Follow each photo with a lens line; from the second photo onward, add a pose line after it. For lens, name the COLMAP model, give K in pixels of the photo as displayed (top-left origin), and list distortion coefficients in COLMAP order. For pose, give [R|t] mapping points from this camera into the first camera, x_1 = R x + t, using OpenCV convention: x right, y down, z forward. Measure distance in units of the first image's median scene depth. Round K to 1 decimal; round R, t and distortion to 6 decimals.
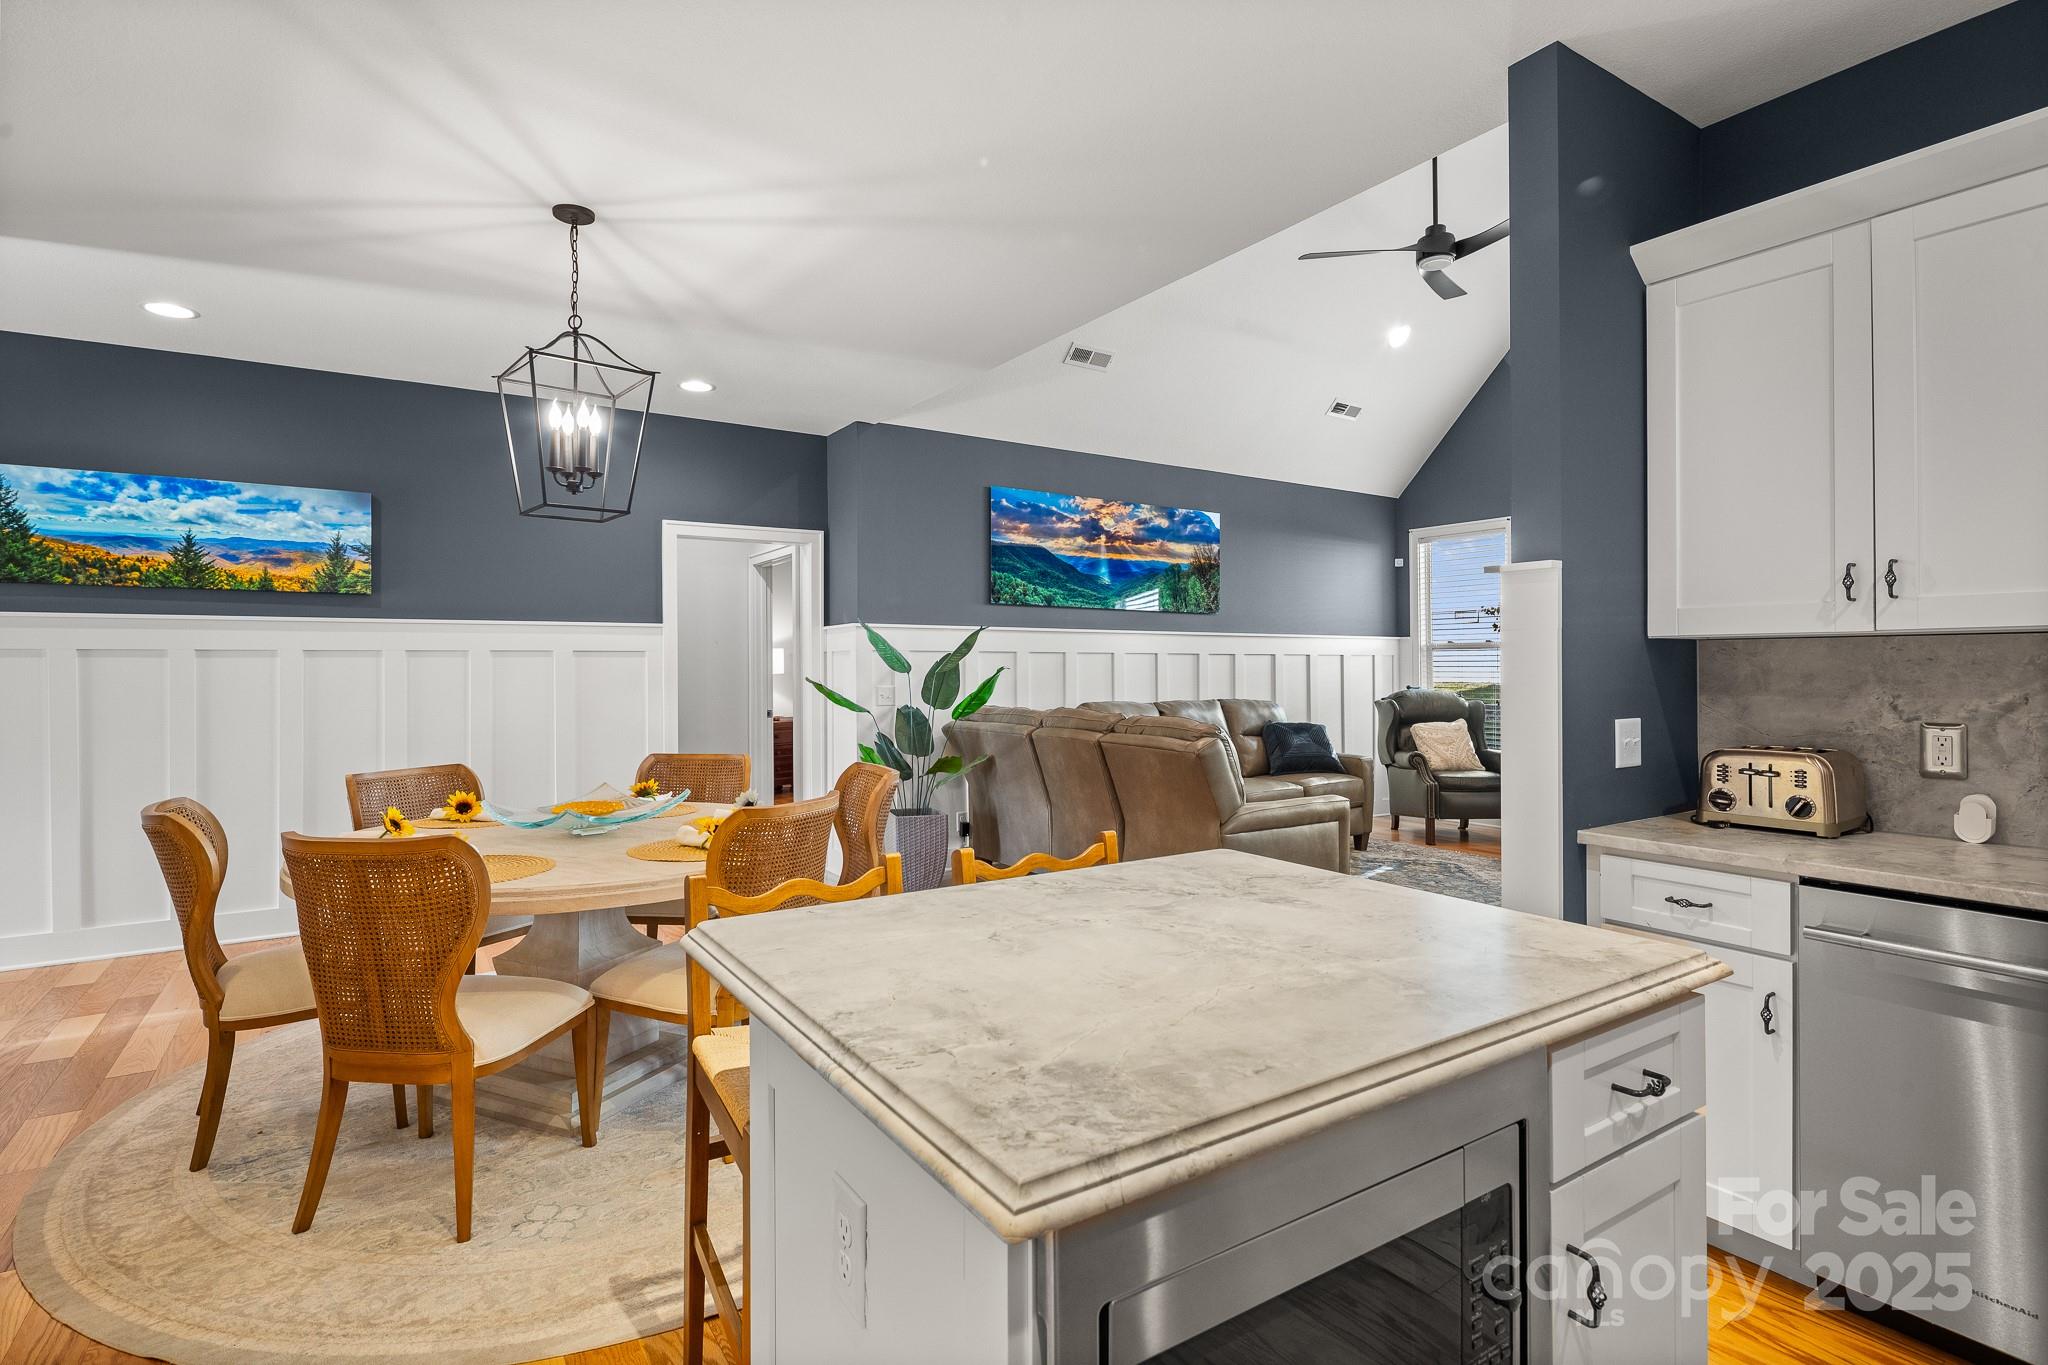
lens RADIAL K [[997.2, 0, 1013.5], [0, 997.2, 661.2], [0, 0, 1]] dist [0.003422, -0.000822]
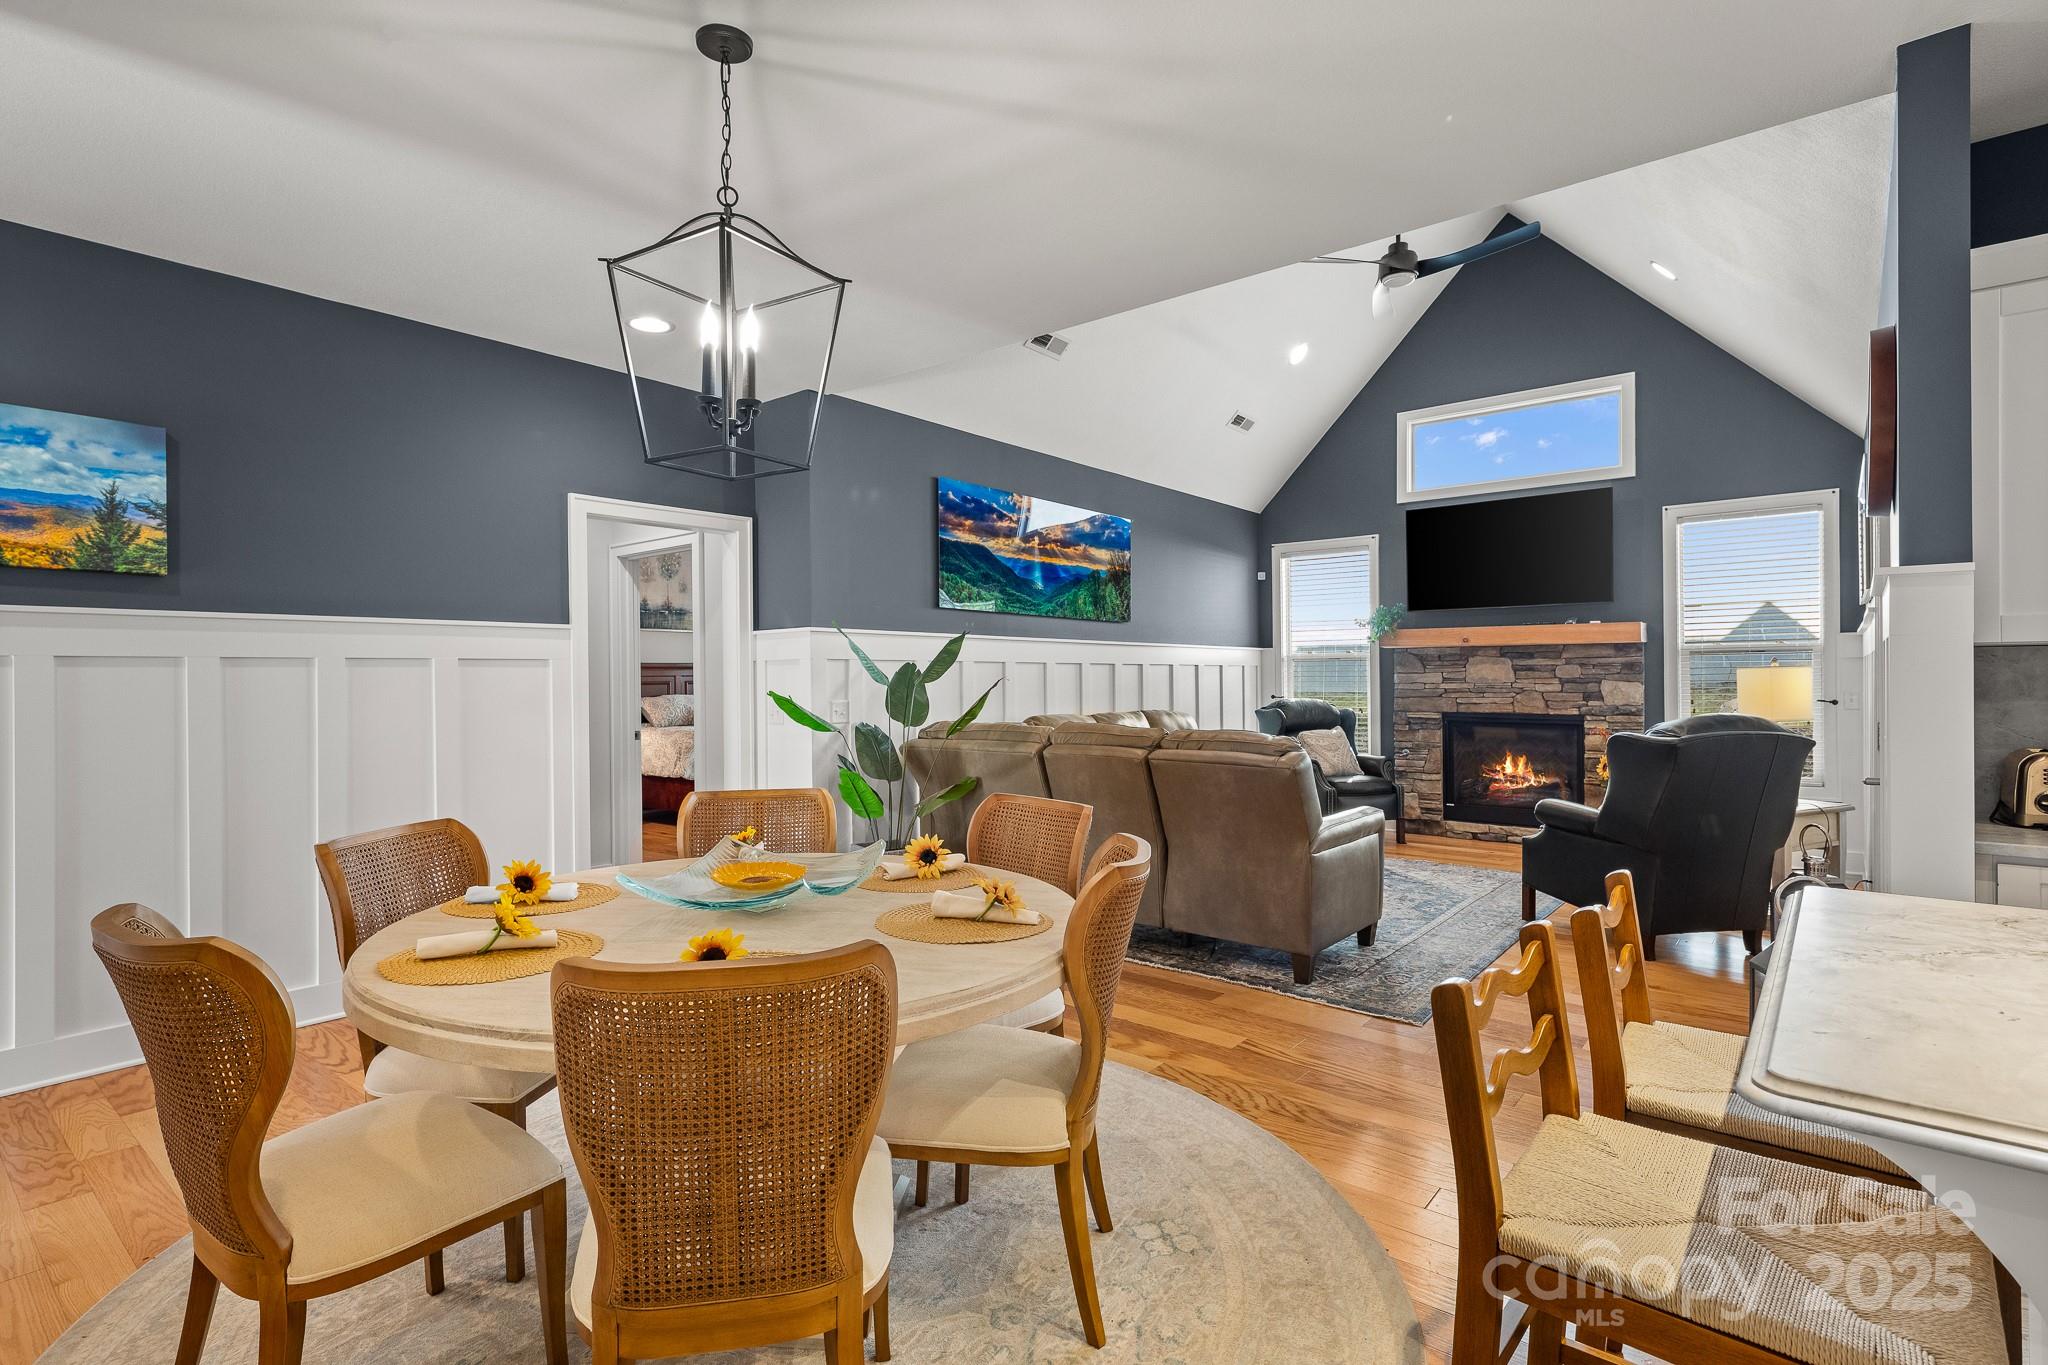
lens RADIAL K [[994.1, 0, 1012.5], [0, 994.1, 677.0], [0, 0, 1]] dist [0.015368, -0.001005]
pose [[0.953704, -0.003515, 0.300727, -0.230392], [0.002332, 0.999988, 0.004293, 0.001131], [-0.300738, -0.003393, 0.953701, 0.127268]]
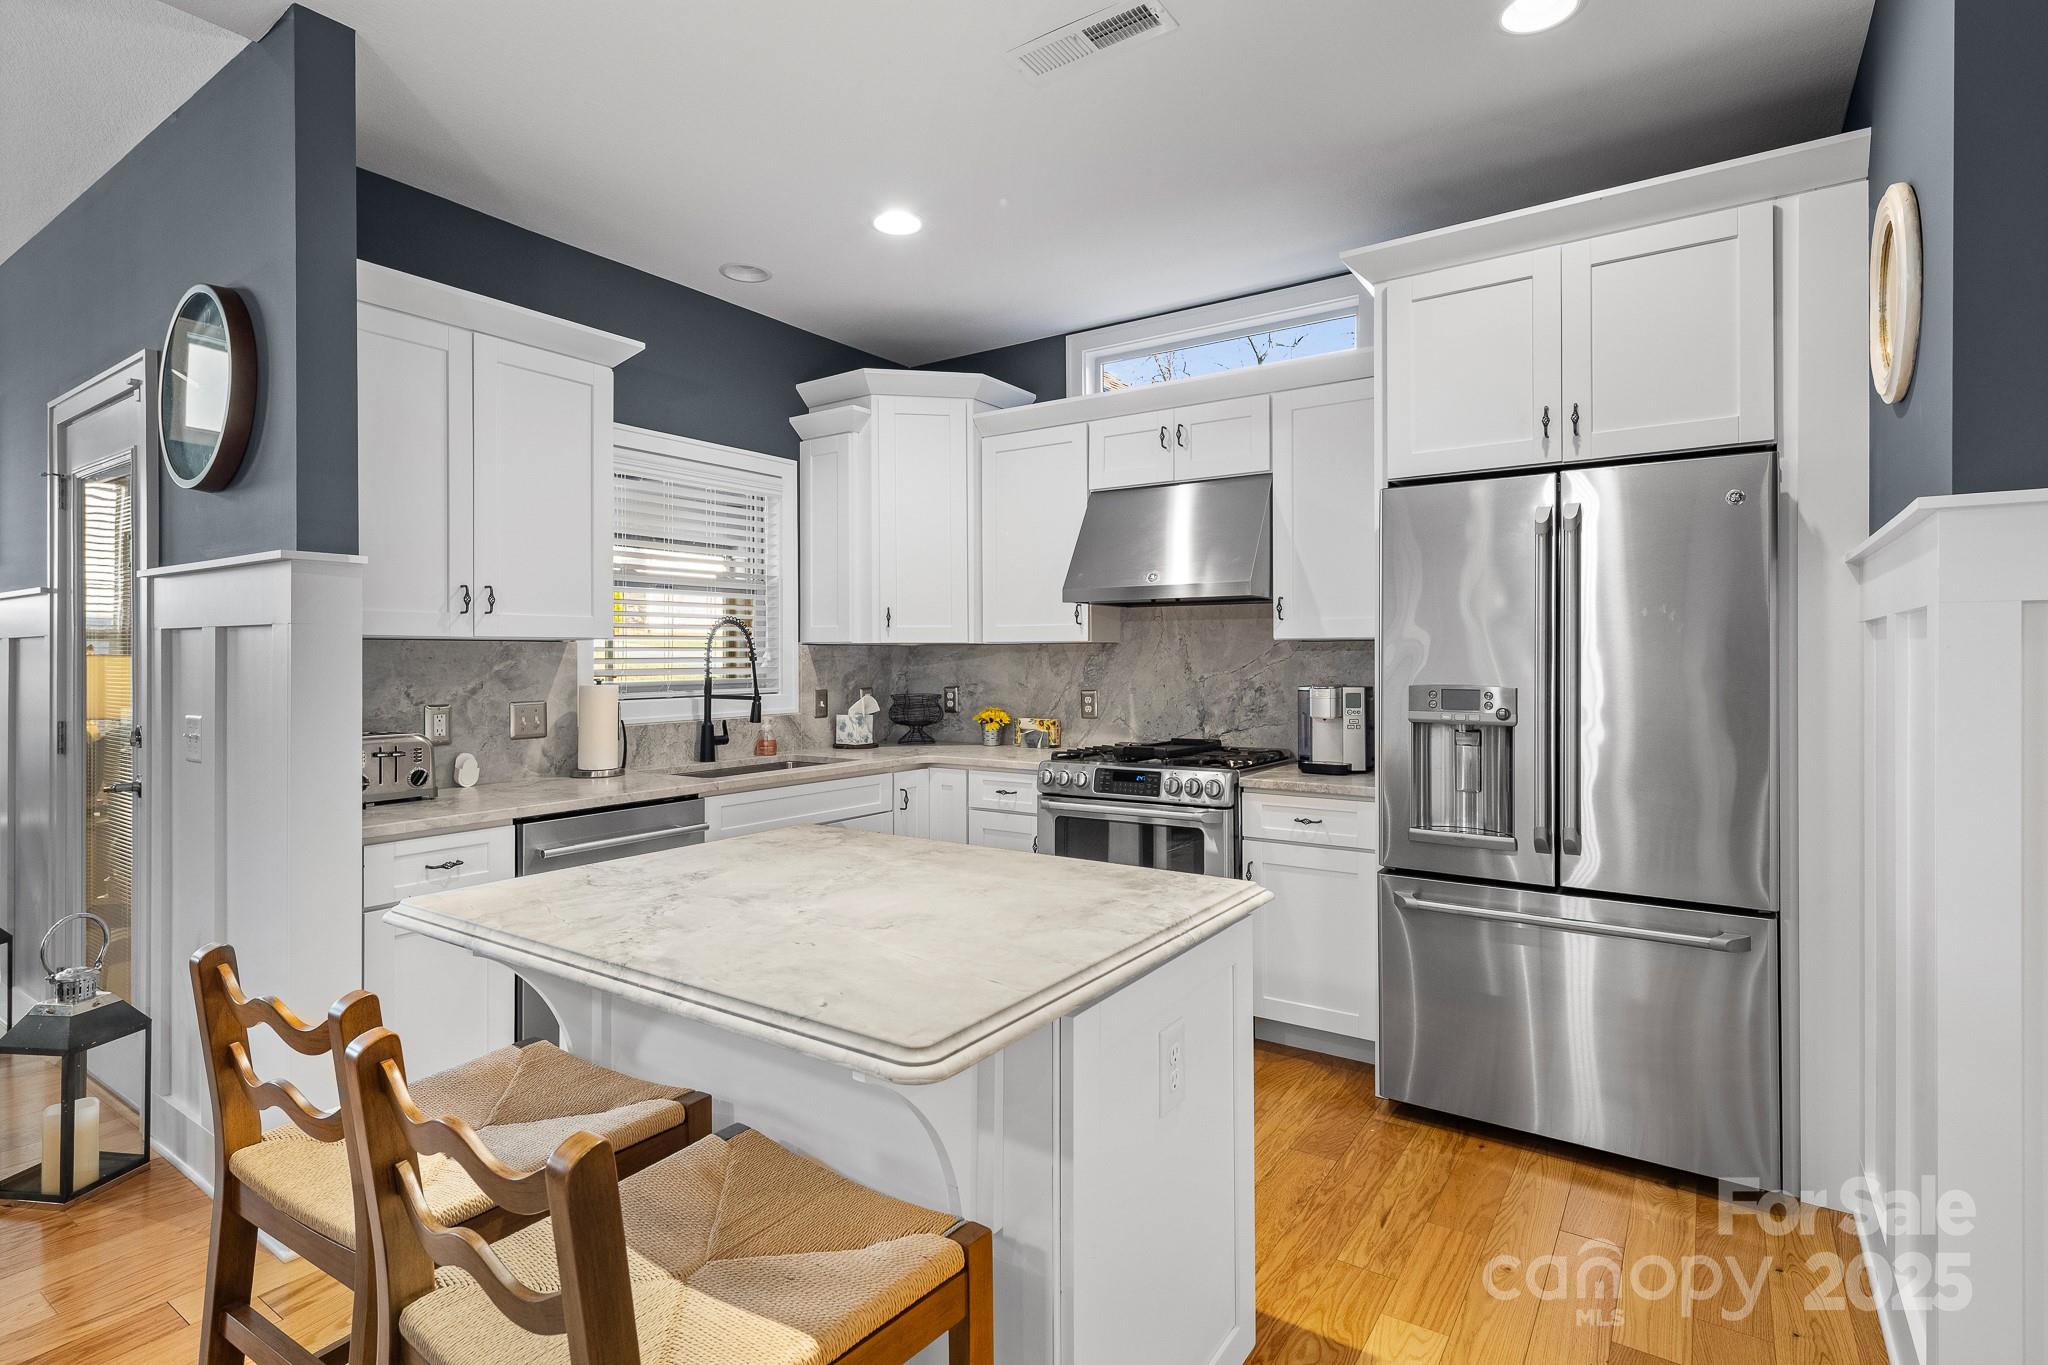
lens RADIAL K [[997.2, 0, 1013.5], [0, 997.2, 661.2], [0, 0, 1]] dist [0.003422, -0.000822]
pose [[-0.386405, 0.002146, 0.922327, -0.225258], [-0.000706, 0.999996, -0.002623, 0.001867], [-0.922329, -0.001664, -0.386402, 0.283832]]
